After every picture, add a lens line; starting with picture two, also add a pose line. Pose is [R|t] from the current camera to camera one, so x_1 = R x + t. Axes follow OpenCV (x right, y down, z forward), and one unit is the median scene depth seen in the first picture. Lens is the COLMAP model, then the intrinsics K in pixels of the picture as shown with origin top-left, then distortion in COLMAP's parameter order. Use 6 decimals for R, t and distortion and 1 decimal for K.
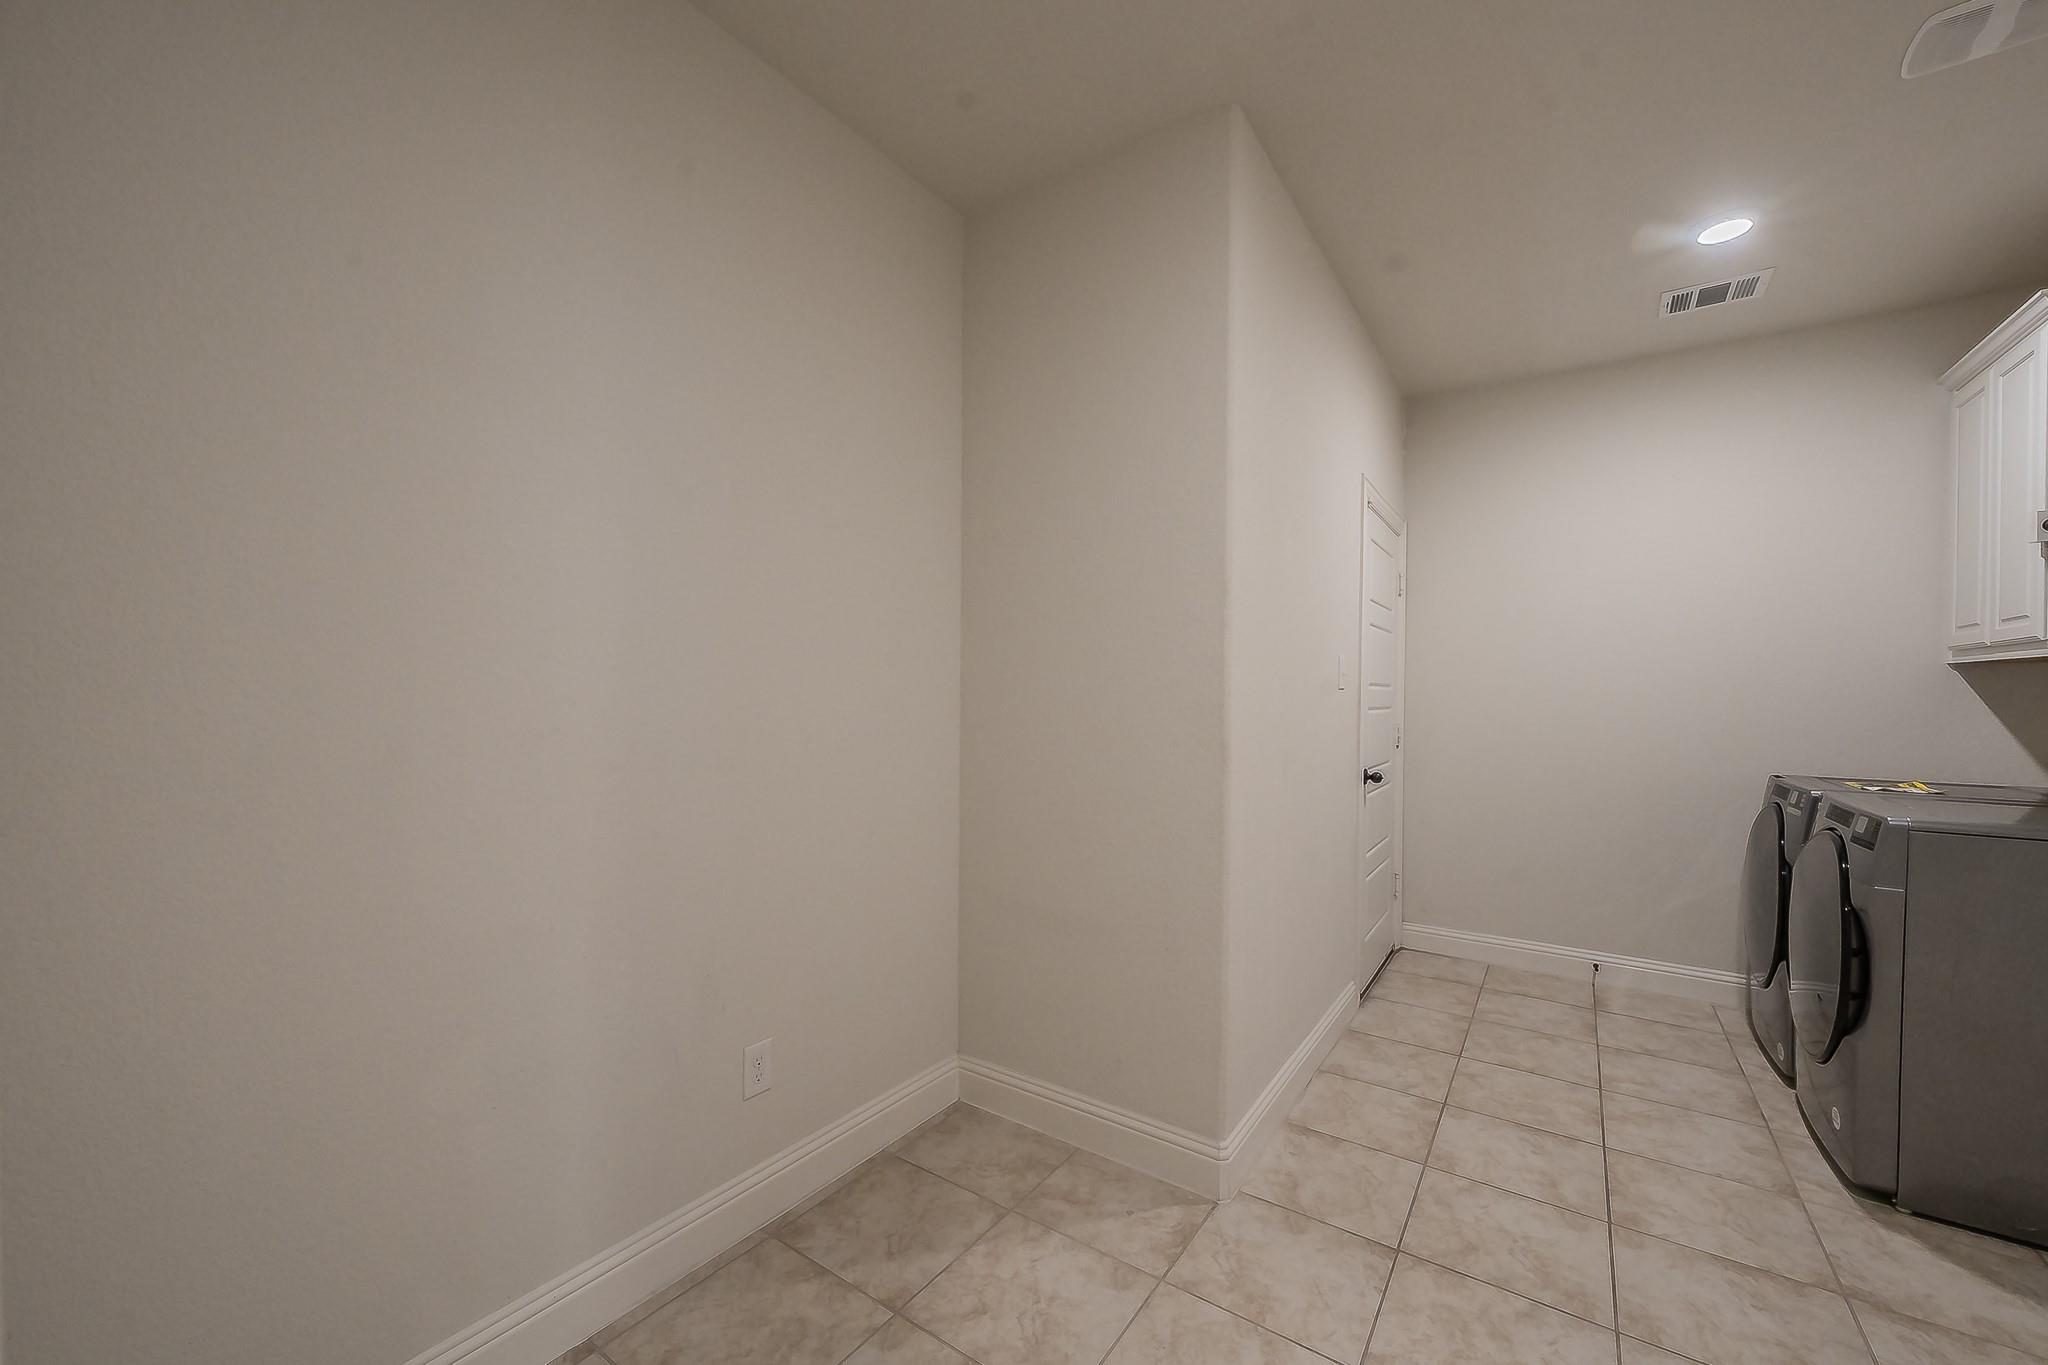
lens RADIAL K [[787.2, 0, 1022.7], [0, 787.2, 692.6], [0, 0, 1]] dist [-0.002359, 0.000078]
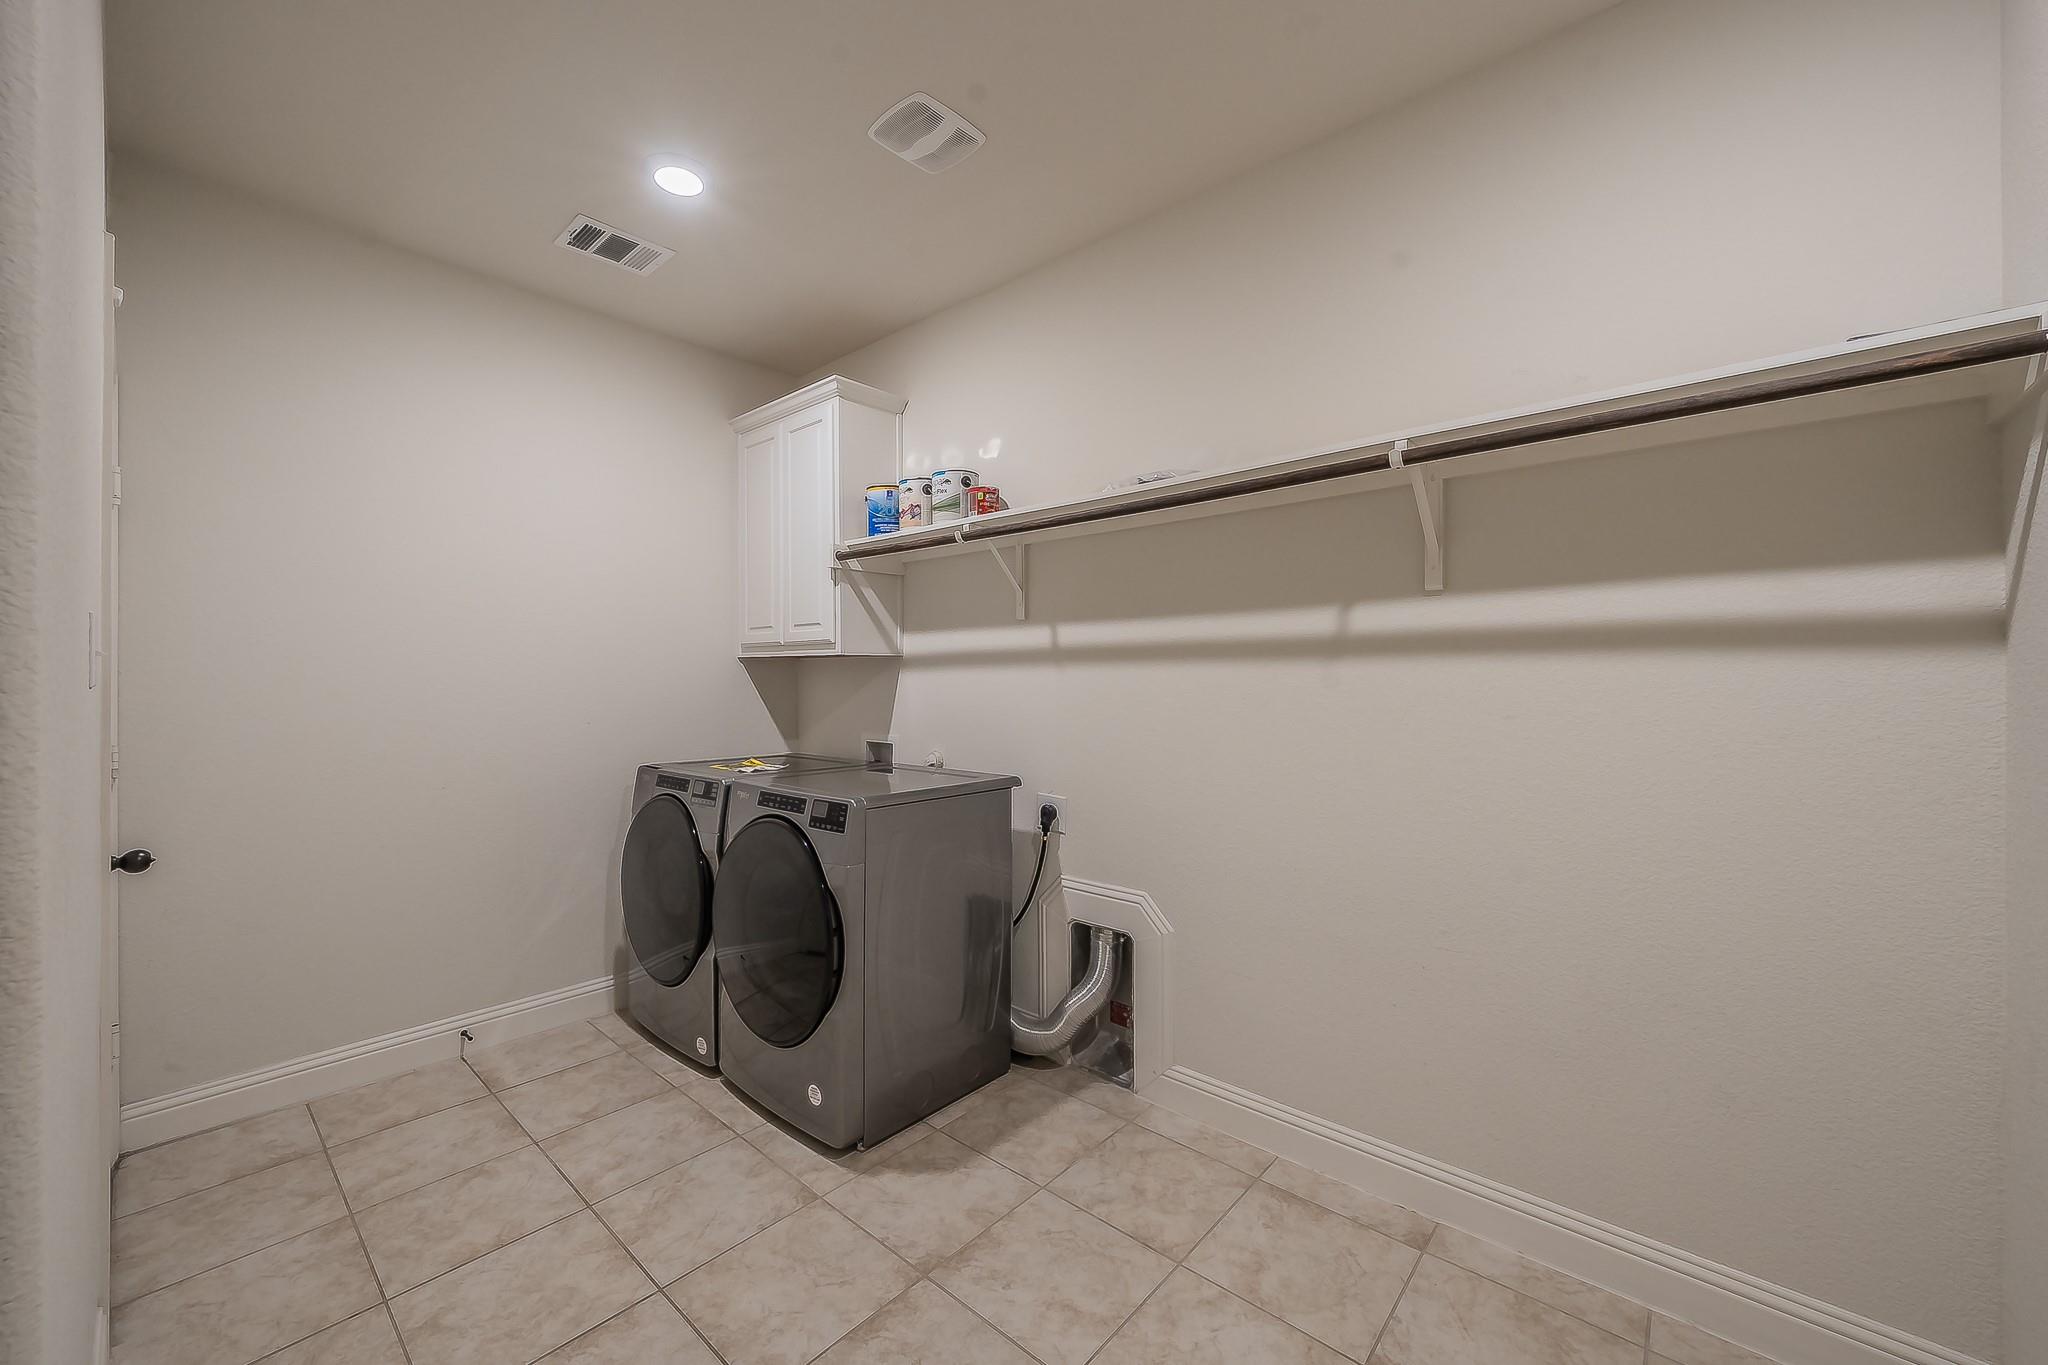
lens RADIAL K [[787.2, 0, 1022.3], [0, 787.2, 678.5], [0, 0, 1]] dist [-0.002359, 0.000078]
pose [[0.114045, -0.004590, 0.993465, 0.023877], [-0.003657, 0.999981, 0.005040, -0.012889], [-0.993469, -0.004208, 0.114026, 0.453315]]
